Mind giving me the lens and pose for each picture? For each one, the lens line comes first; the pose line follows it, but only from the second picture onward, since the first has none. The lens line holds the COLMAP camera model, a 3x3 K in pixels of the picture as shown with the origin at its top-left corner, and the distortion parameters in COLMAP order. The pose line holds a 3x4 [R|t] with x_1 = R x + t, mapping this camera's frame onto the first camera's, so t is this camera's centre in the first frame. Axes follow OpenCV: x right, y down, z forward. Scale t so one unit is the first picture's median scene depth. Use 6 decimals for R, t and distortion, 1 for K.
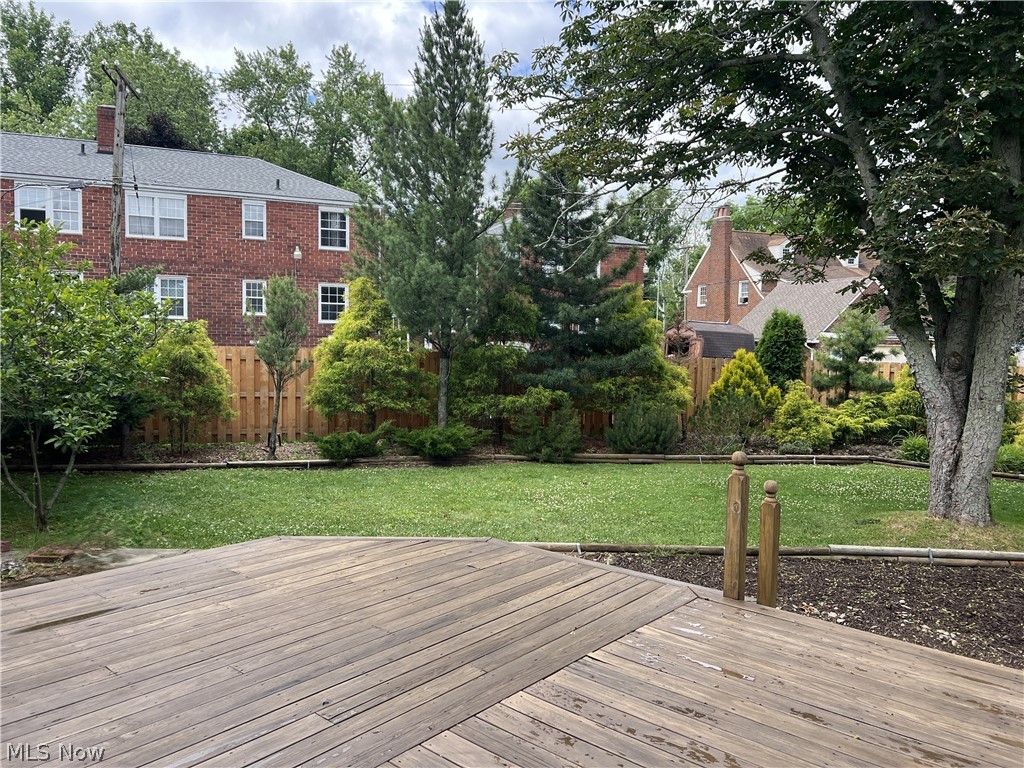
lens RADIAL K [[774.9, 0, 508.9], [0, 774.9, 375.9], [0, 0, 1]] dist [0.071776, -0.074105]
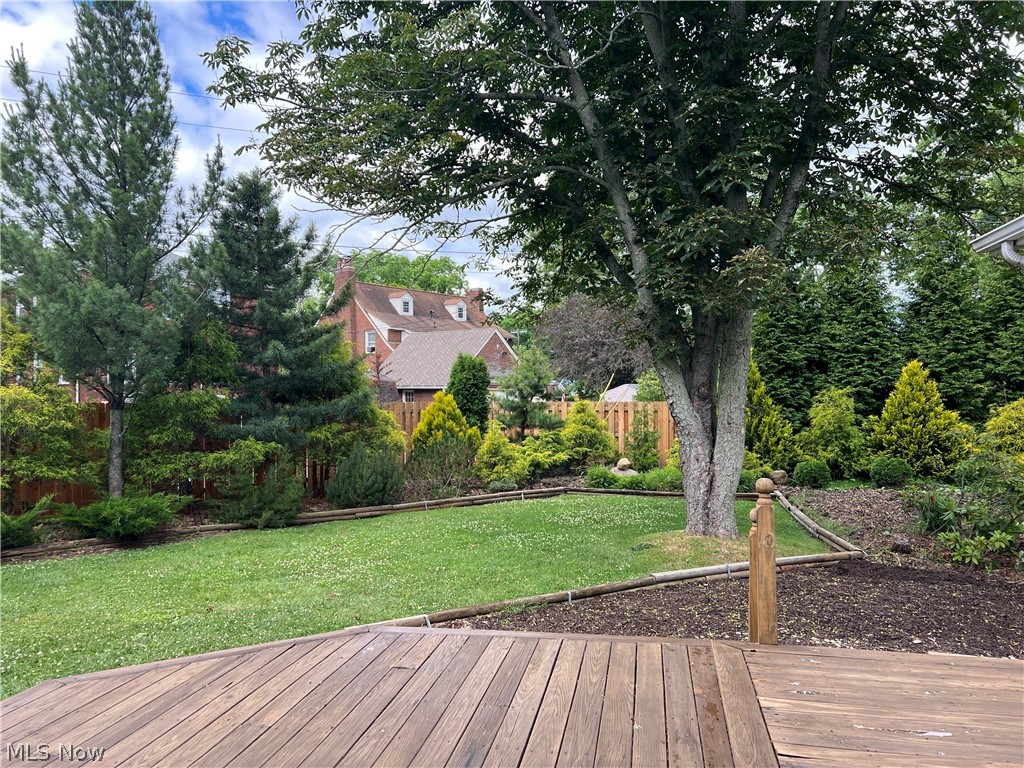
lens RADIAL K [[774.9, 0, 513.2], [0, 774.9, 381.2], [0, 0, 1]] dist [0.071776, -0.074105]
pose [[0.870146, -0.016379, 0.492522, -0.136952], [0.045702, 0.997822, -0.047560, 0.005128], [-0.490670, 0.063893, 0.869000, 0.119175]]
